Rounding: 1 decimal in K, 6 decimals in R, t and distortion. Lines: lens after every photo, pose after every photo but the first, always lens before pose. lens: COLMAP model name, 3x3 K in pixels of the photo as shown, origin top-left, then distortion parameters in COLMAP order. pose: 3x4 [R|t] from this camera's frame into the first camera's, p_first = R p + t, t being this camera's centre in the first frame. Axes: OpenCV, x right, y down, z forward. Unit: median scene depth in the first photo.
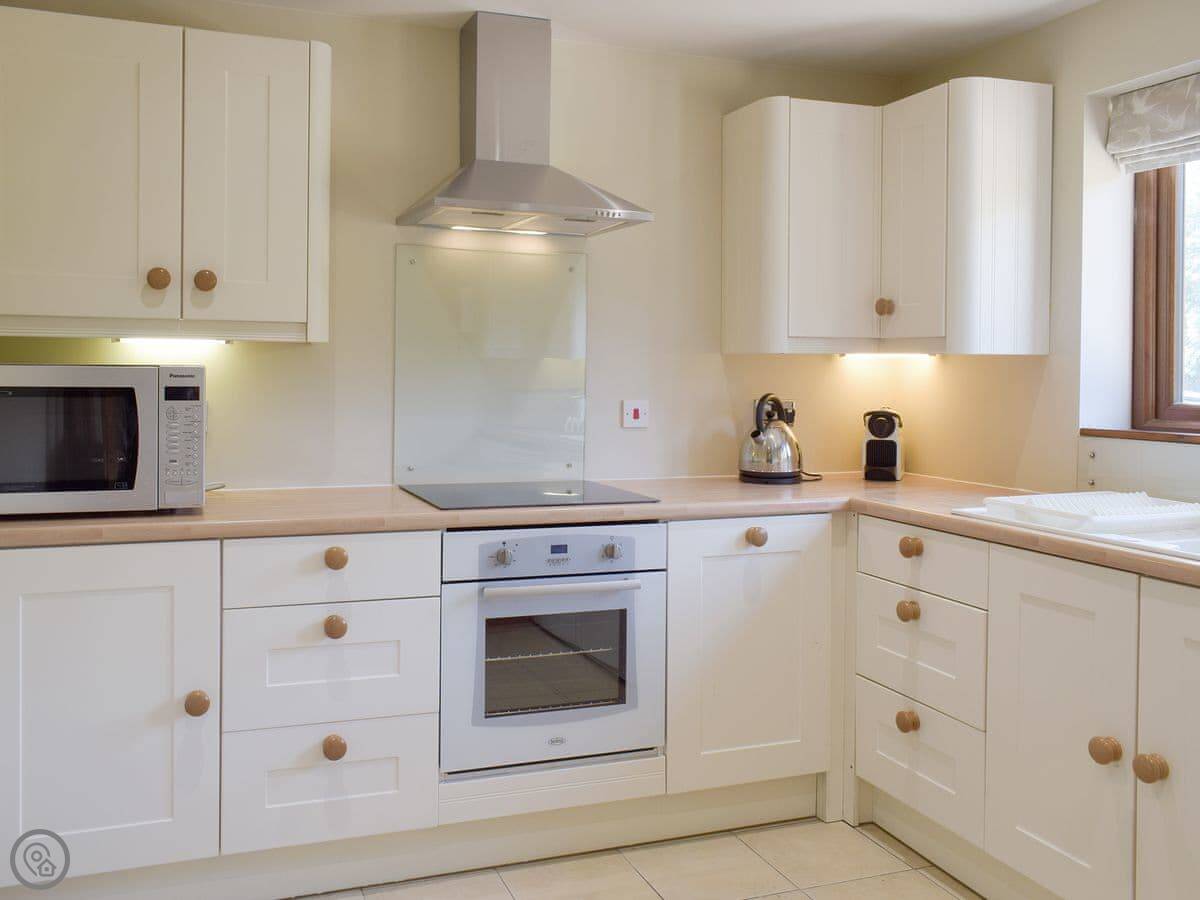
lens RADIAL K [[1055.2, 0, 595.8], [0, 1055.2, 478.4], [0, 0, 1]] dist [0.013478, 0.000038]
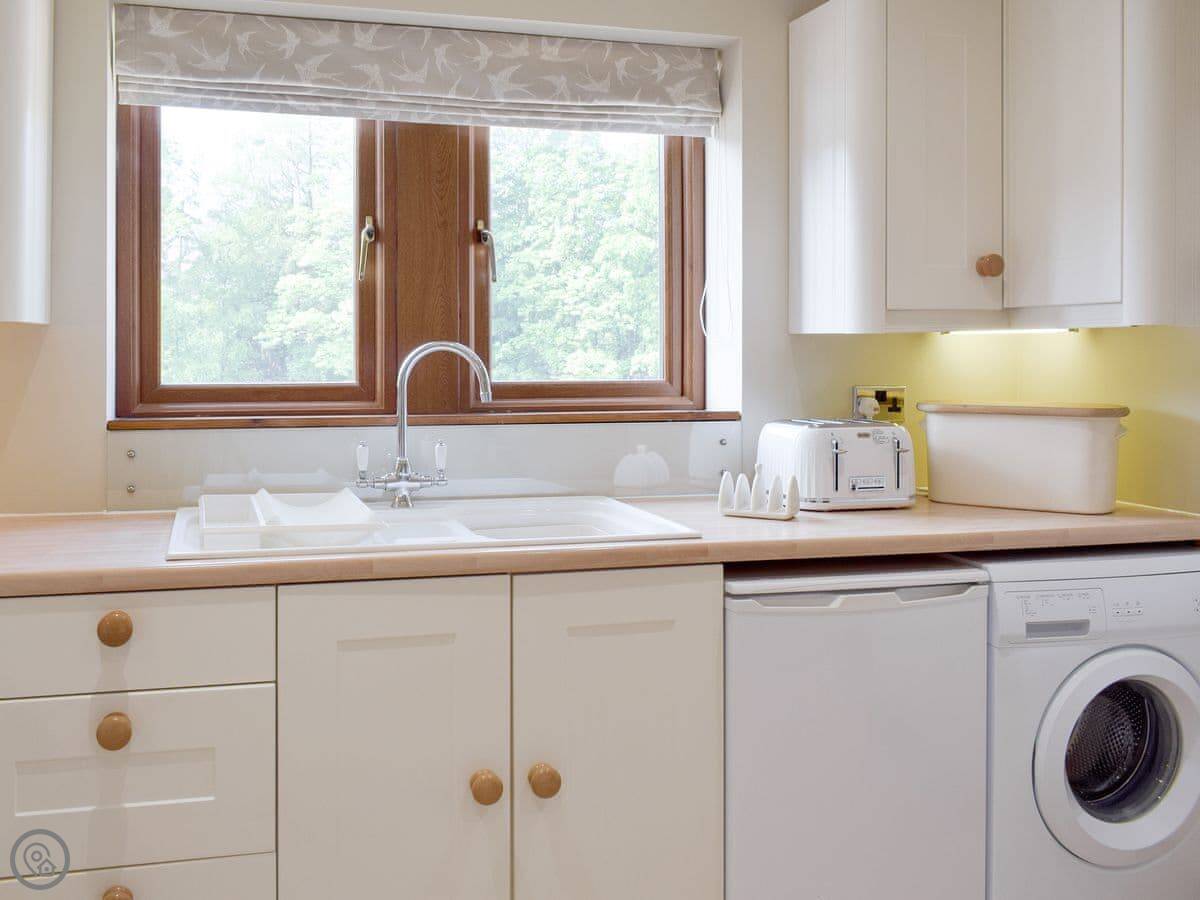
lens RADIAL K [[1024.2, 0, 599.3], [0, 1024.2, 389.5], [0, 0, 1]] dist [0.000782, 0.001870]
pose [[0.155795, -0.051669, 0.986437, -0.253516], [0.103829, 0.993956, 0.035664, -0.069333], [-0.982317, 0.096865, 0.160218, 0.610908]]
